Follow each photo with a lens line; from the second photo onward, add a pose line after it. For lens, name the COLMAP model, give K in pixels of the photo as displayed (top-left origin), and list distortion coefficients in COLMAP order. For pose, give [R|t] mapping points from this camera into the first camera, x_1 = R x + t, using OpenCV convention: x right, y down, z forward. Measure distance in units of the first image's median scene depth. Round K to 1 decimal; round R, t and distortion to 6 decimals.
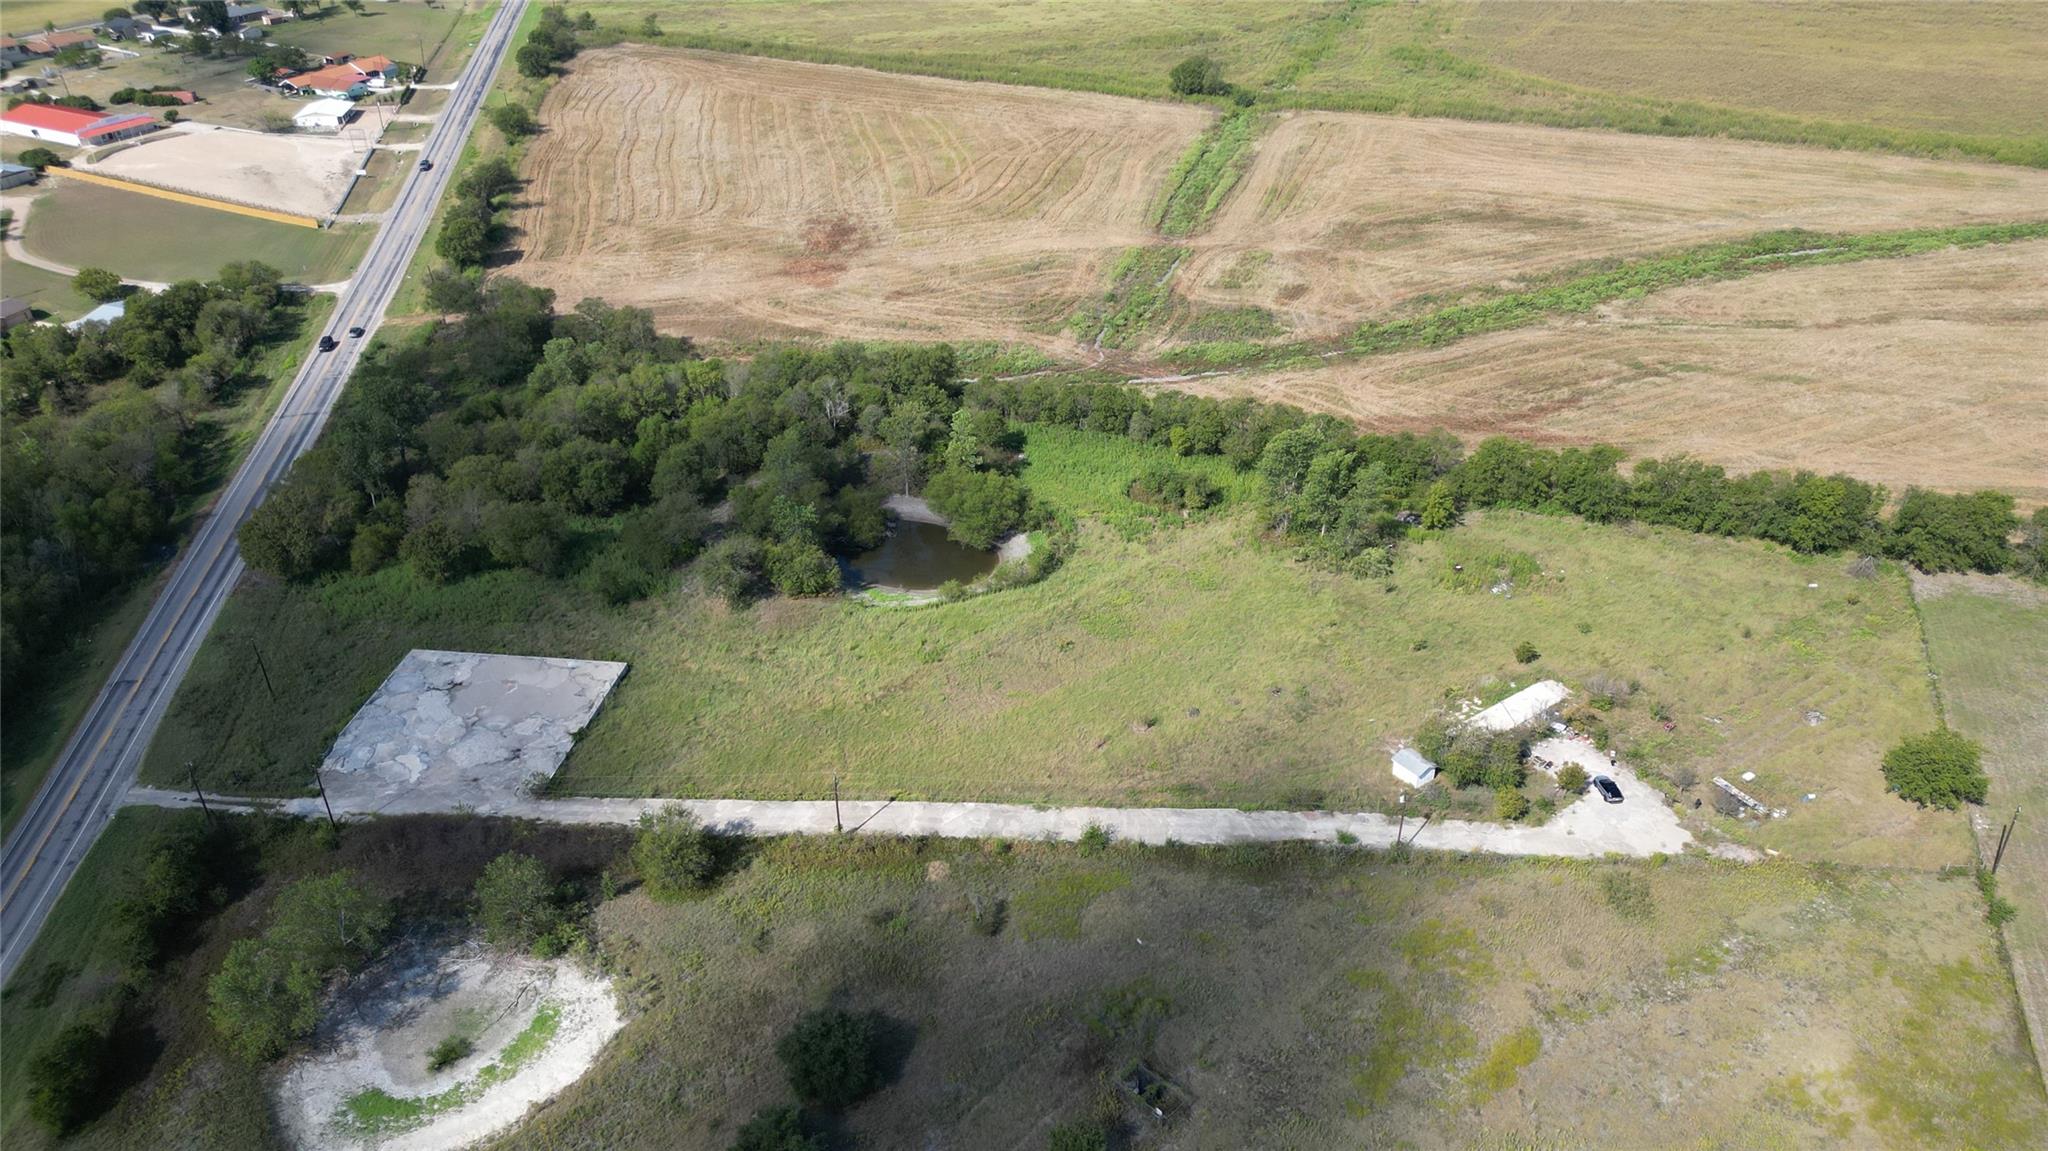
lens RADIAL K [[1426.5, 0, 1021.4], [0, 1426.5, 588.7], [0, 0, 1]] dist [0.066660, -0.060547]
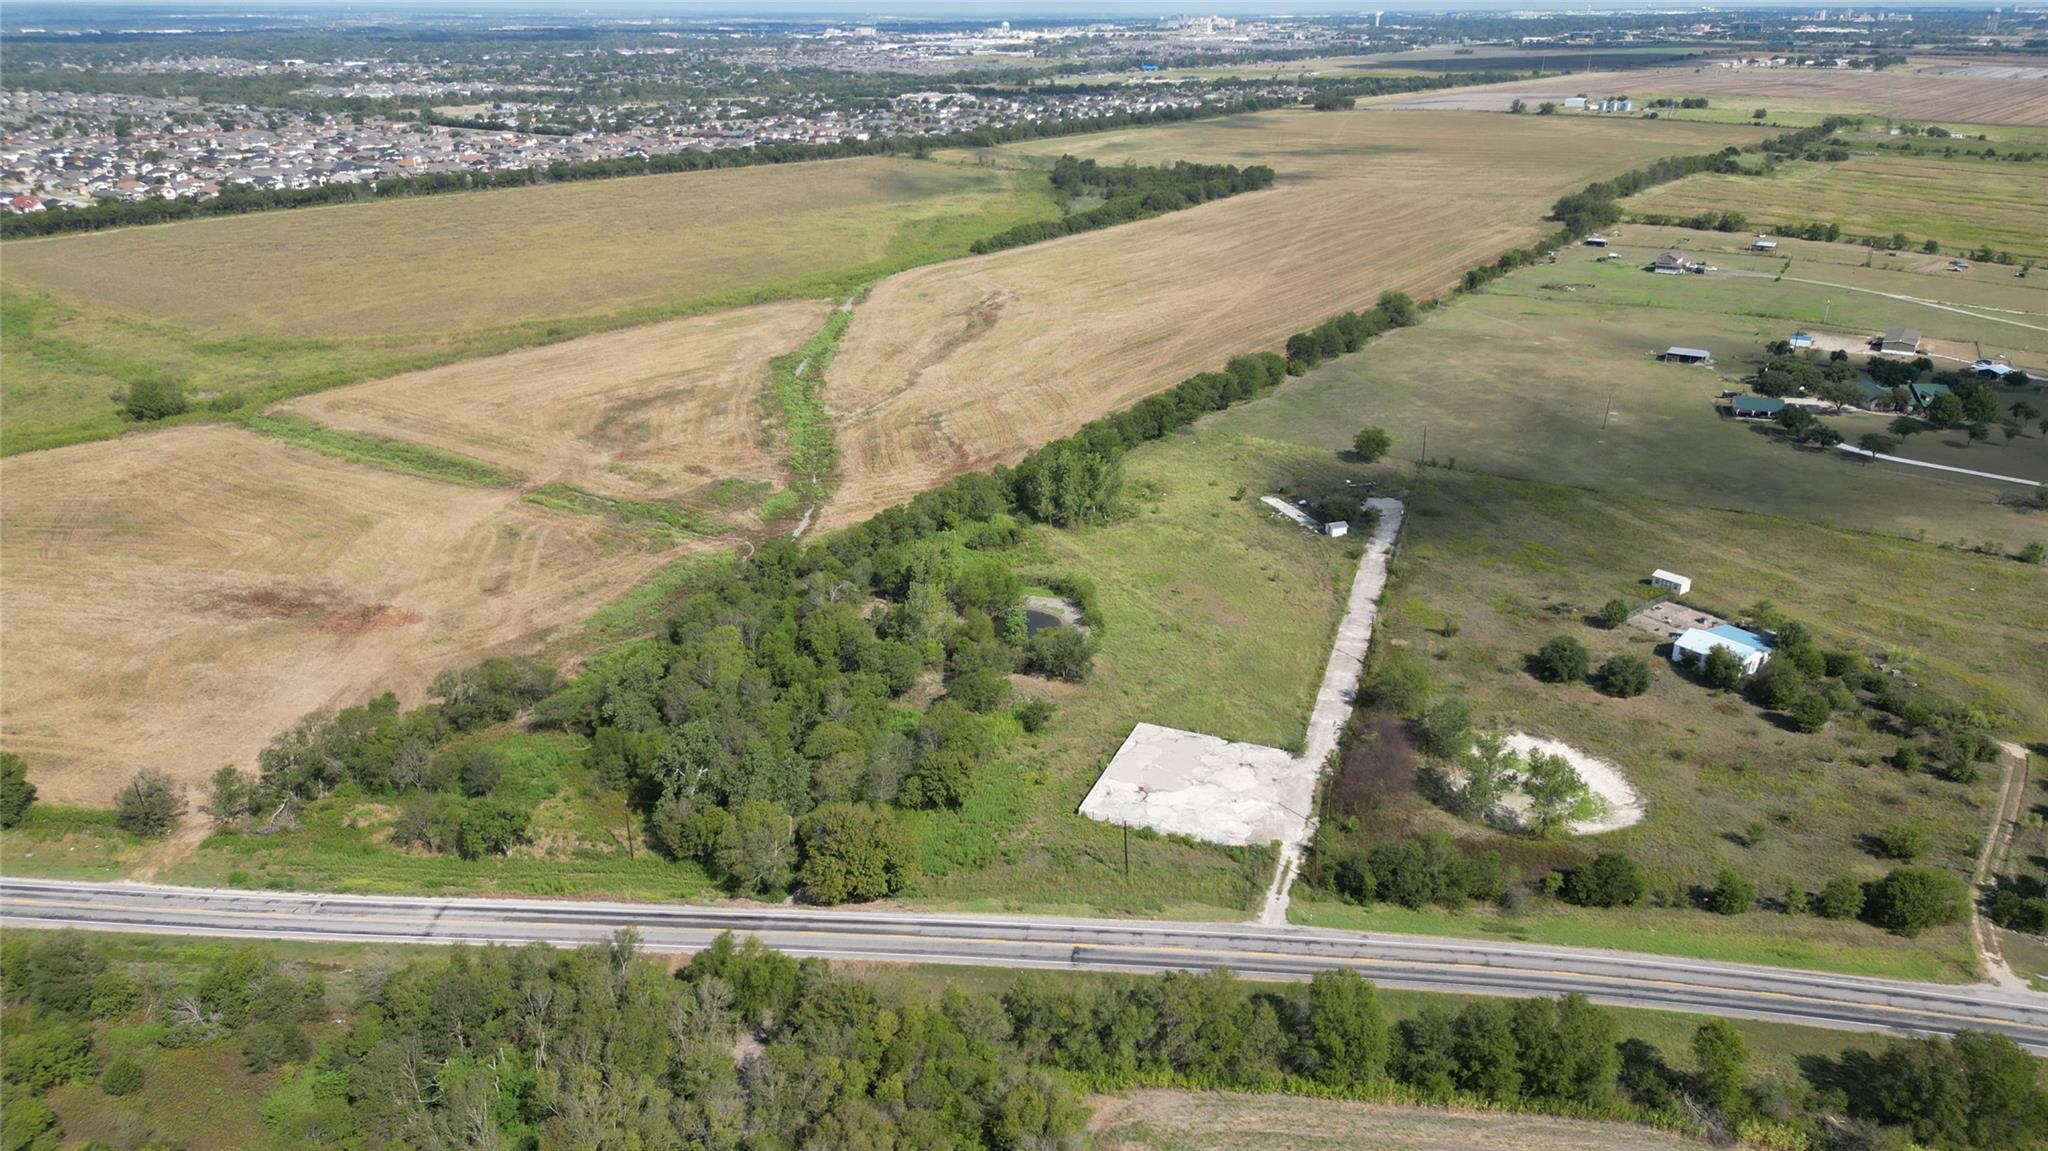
lens RADIAL K [[1426.5, 0, 1021.4], [0, 1426.5, 588.7], [0, 0, 1]] dist [0.066660, -0.060547]
pose [[0.256667, -0.354186, 0.899263, -0.969681], [0.514650, 0.837638, 0.183023, -0.229468], [-0.818082, 0.415830, 0.397276, 0.383821]]
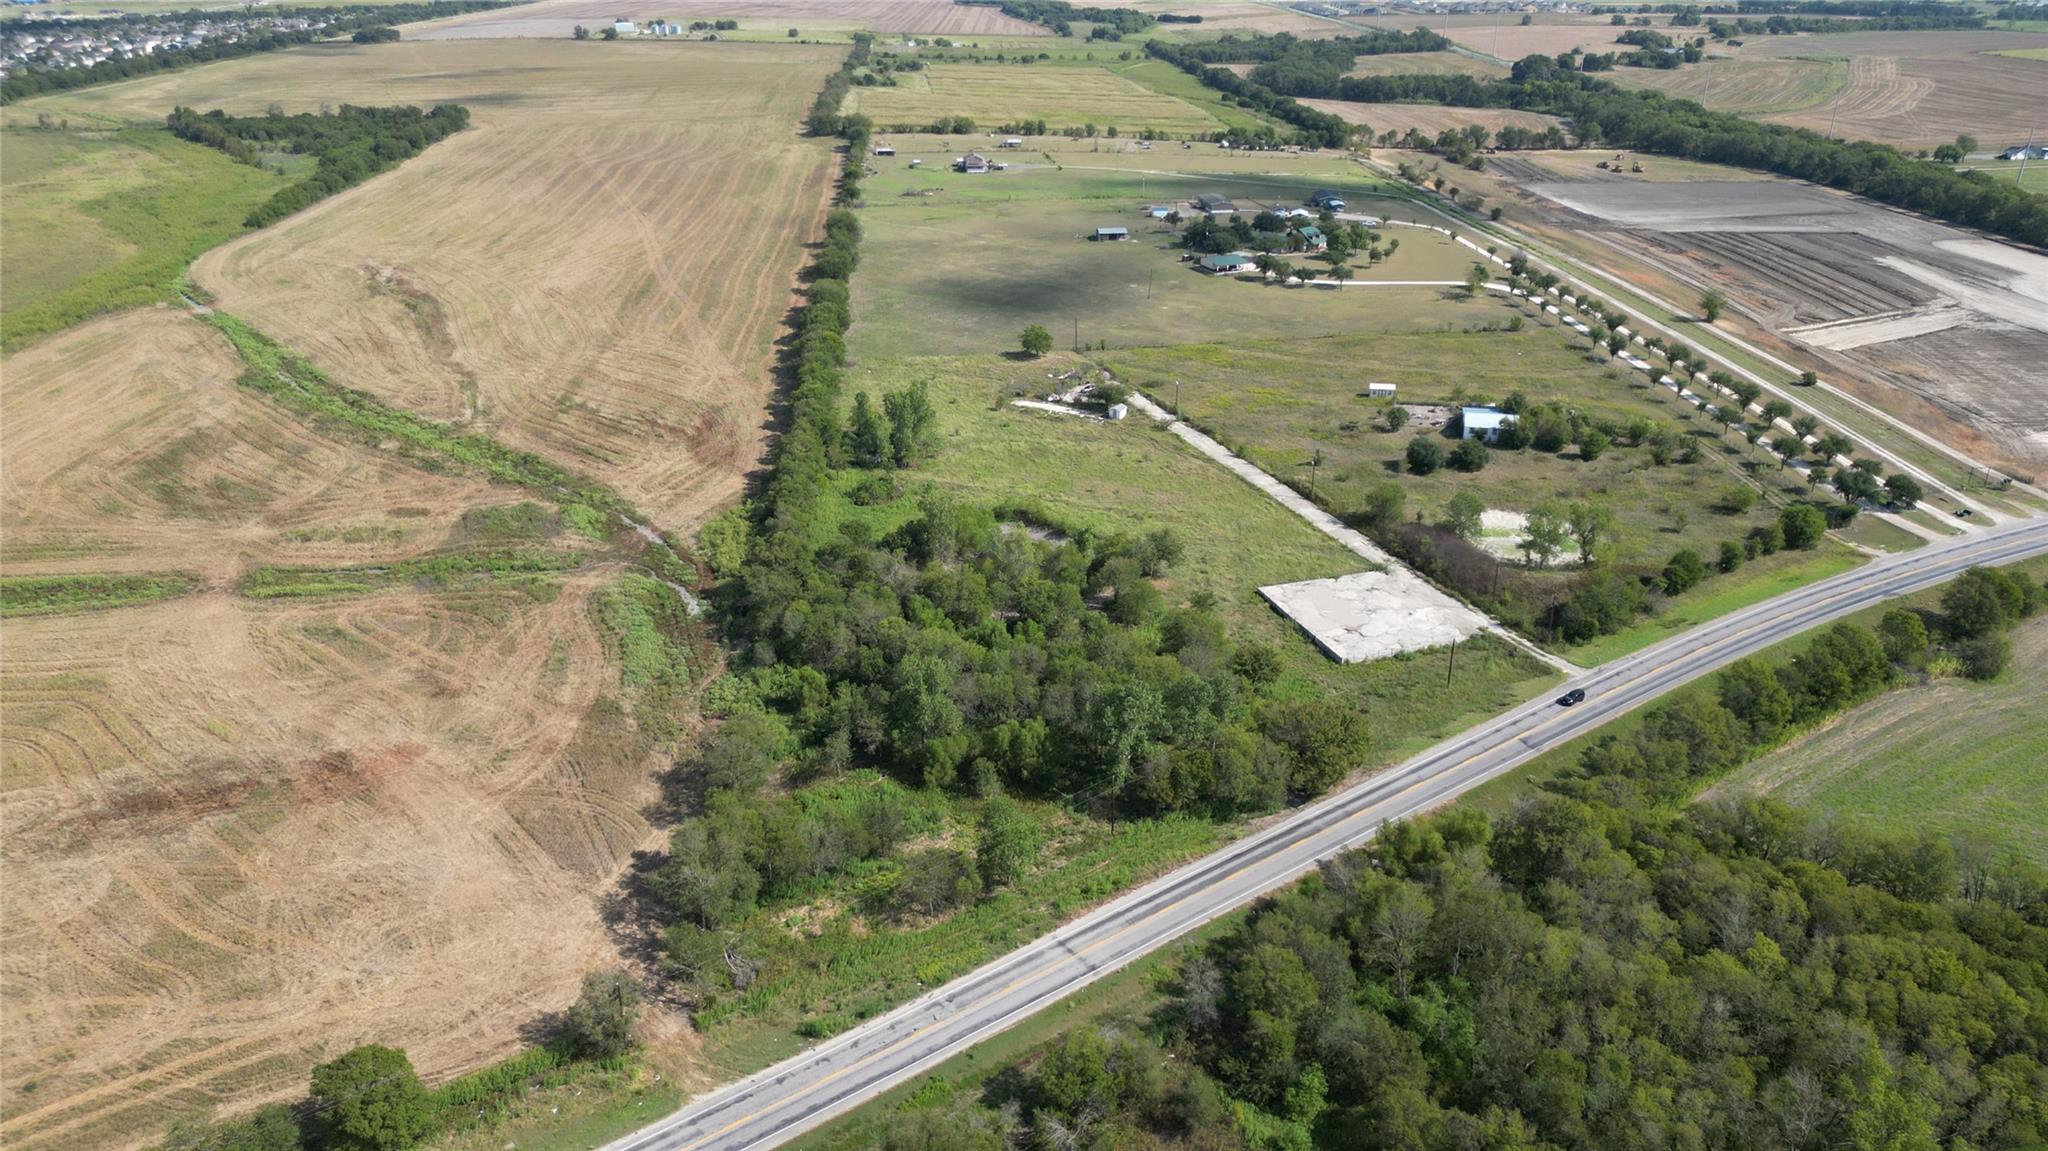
lens RADIAL K [[1426.5, 0, 1021.4], [0, 1426.5, 588.7], [0, 0, 1]] dist [0.066660, -0.060547]
pose [[-0.439513, -0.365159, 0.820663, -0.923061], [0.484800, 0.672704, 0.558962, -0.585949], [-0.756173, 0.643528, -0.118633, 0.943958]]
